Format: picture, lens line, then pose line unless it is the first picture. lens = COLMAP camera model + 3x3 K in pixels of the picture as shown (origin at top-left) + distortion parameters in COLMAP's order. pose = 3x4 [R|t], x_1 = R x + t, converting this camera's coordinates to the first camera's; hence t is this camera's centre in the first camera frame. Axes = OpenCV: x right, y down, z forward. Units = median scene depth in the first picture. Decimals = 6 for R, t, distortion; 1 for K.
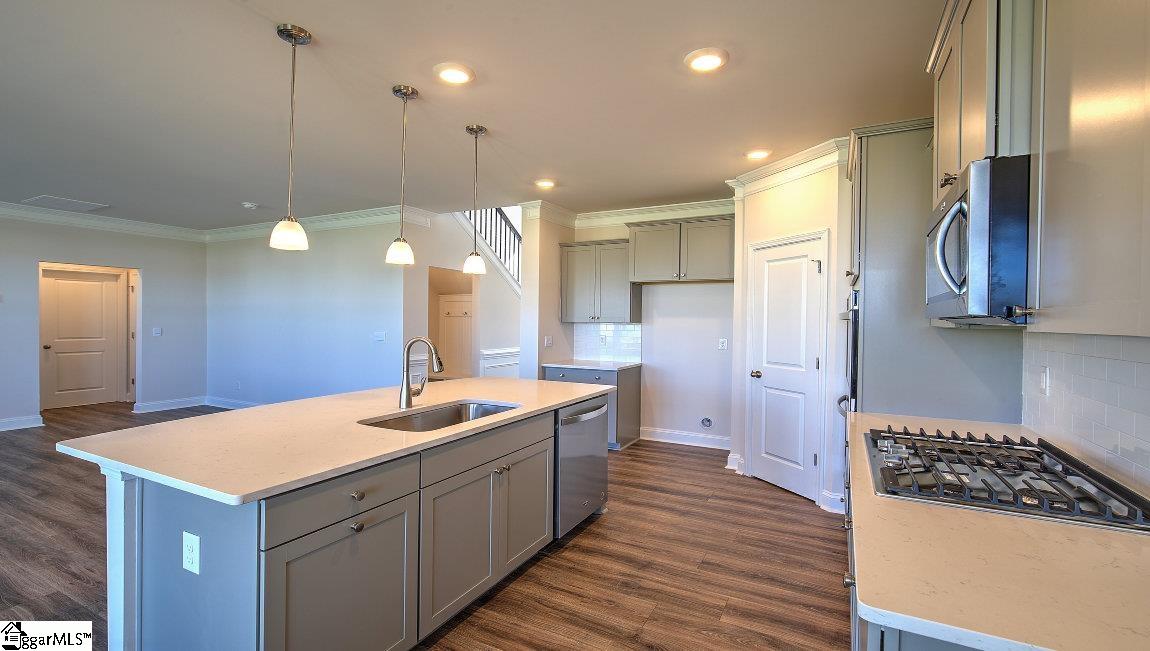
lens RADIAL K [[505.1, 0, 576.5], [0, 505.1, 327.5], [0, 0, 1]] dist [0.003695, -0.001936]
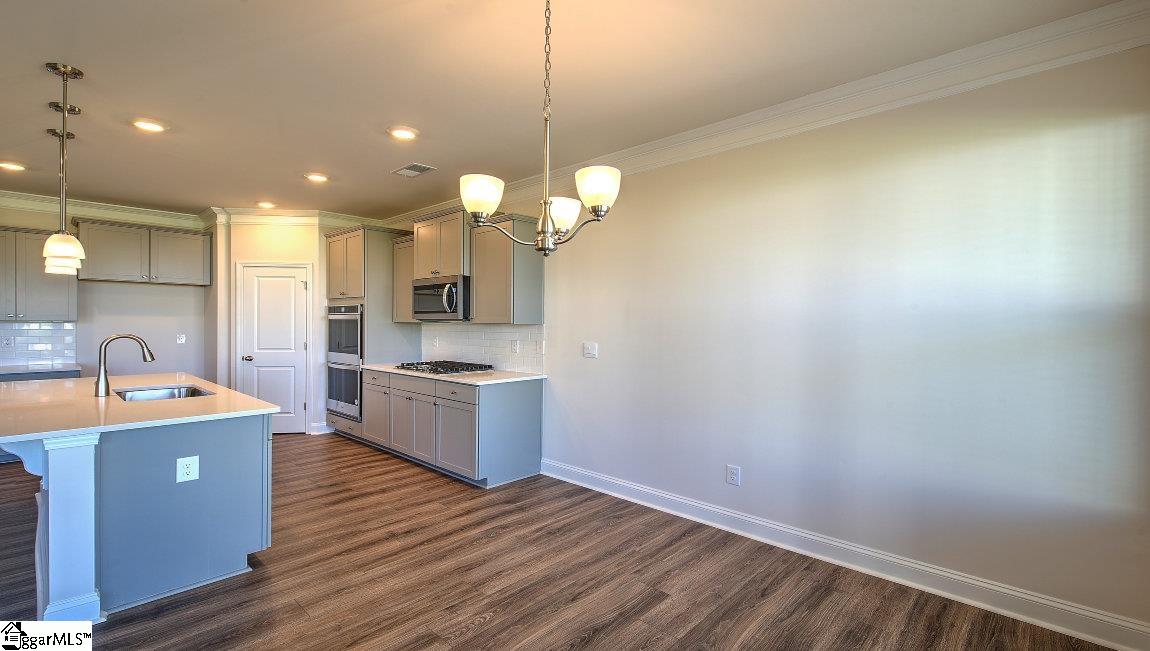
lens RADIAL K [[505.1, 0, 576.0], [0, 505.1, 324.4], [0, 0, 1]] dist [0.003695, -0.001936]
pose [[0.275111, -0.012363, 0.961333, -0.790258], [0.009345, 0.999904, 0.010184, -0.005175], [-0.961367, 0.006182, 0.275200, -0.249828]]
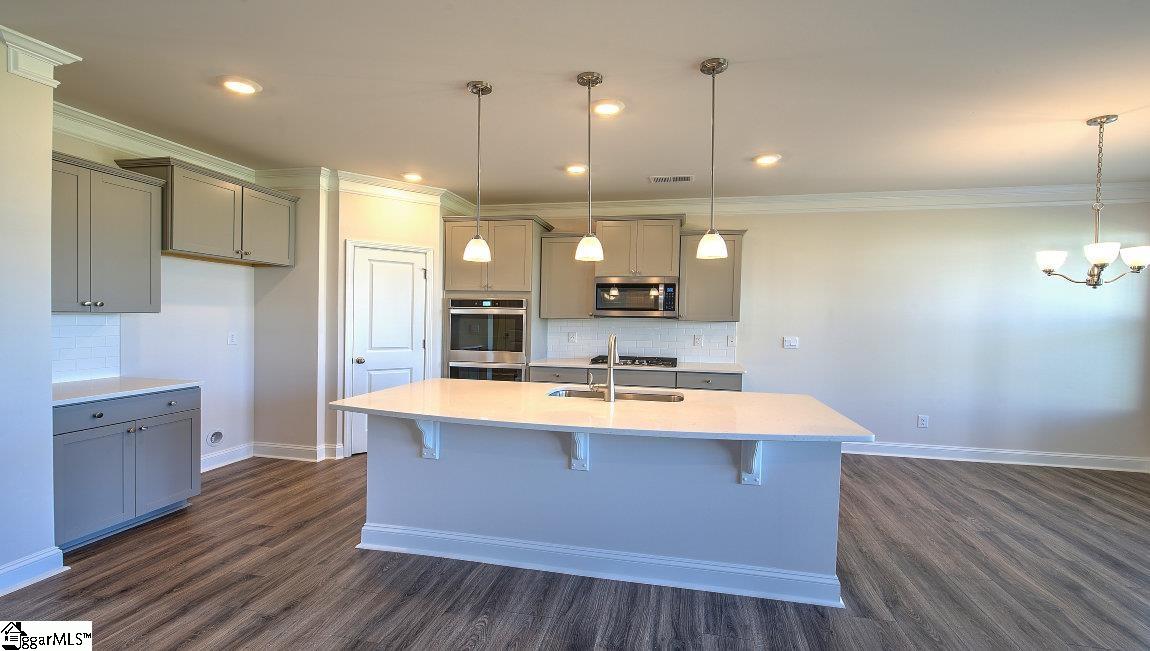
lens RADIAL K [[505.1, 0, 577.1], [0, 505.1, 321.8], [0, 0, 1]] dist [0.003695, -0.001936]
pose [[-0.260021, -0.014209, 0.965498, -0.924353], [-0.005135, 0.999898, 0.013332, -0.009932], [-0.965589, -0.001491, -0.260068, 0.923691]]
